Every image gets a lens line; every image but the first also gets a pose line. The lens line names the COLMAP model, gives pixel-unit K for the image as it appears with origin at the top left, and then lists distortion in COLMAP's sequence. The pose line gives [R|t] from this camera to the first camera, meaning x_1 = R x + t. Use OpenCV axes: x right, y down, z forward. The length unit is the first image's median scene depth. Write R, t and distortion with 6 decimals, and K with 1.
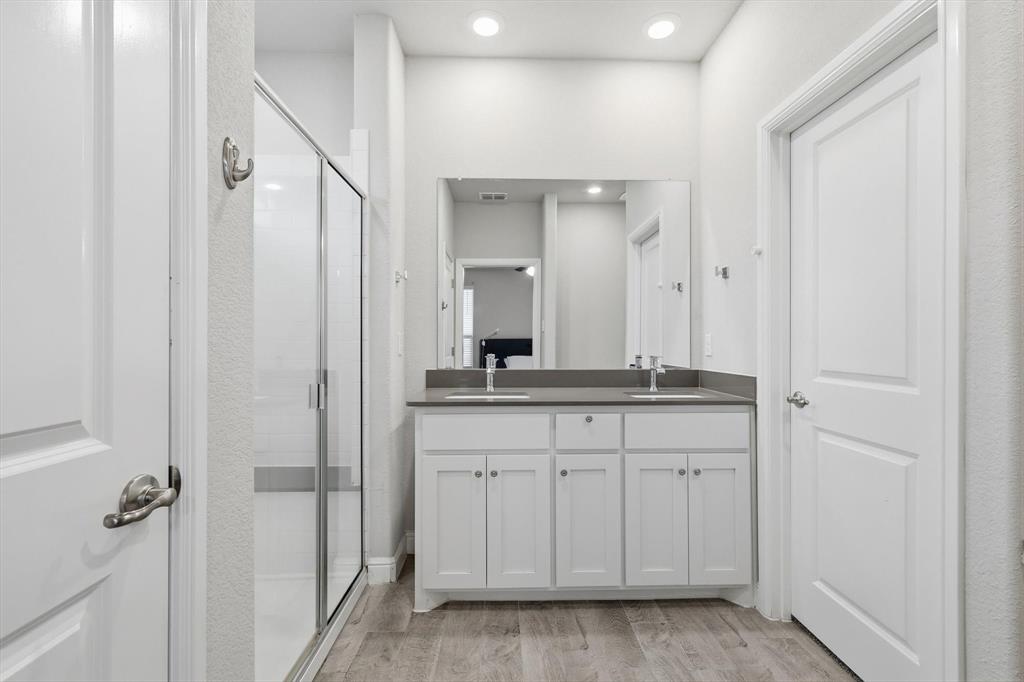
lens RADIAL K [[456.5, 0, 513.4], [0, 456.5, 341.5], [0, 0, 1]] dist [-0.002600, -0.000658]
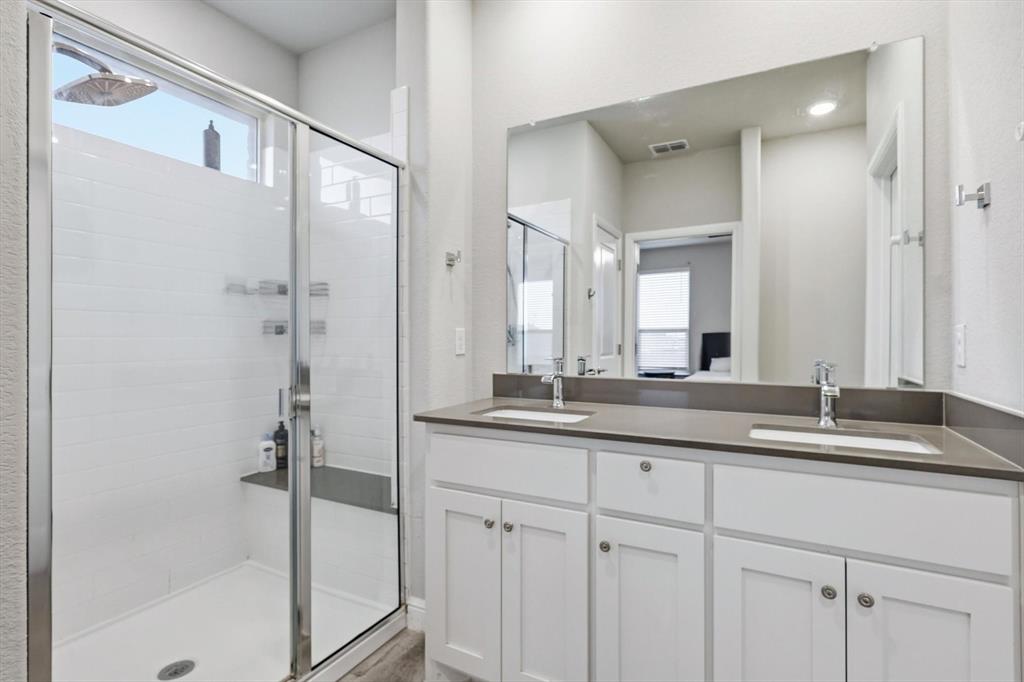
lens RADIAL K [[499.1, 0, 513.9], [0, 499.1, 337.9], [0, 0, 1]] dist [0.000291, 0.000279]
pose [[0.865913, -0.000413, -0.500194, 0.340025], [0.001670, 0.999996, 0.002065, -0.002594], [0.500191, -0.002624, 0.865911, 0.332338]]
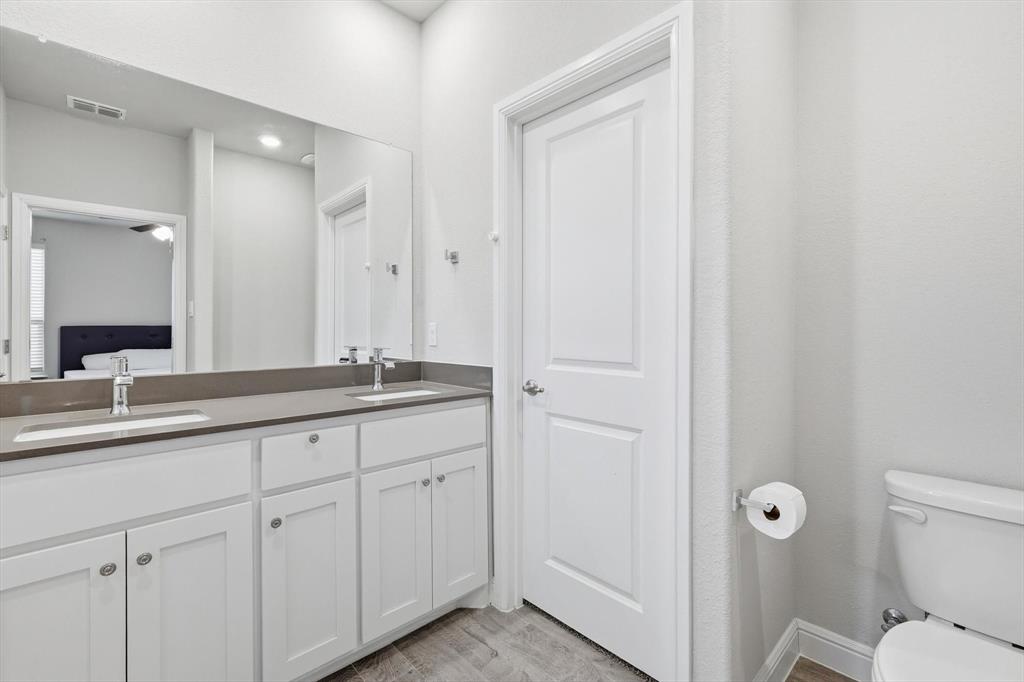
lens RADIAL K [[454.8, 0, 519.2], [0, 454.8, 331.5], [0, 0, 1]] dist [0.004750, -0.001346]
pose [[0.744612, -0.004099, 0.667485, -0.071521], [0.000357, 0.999983, 0.005742, -0.003809], [-0.667497, -0.004037, 0.744601, 0.241909]]
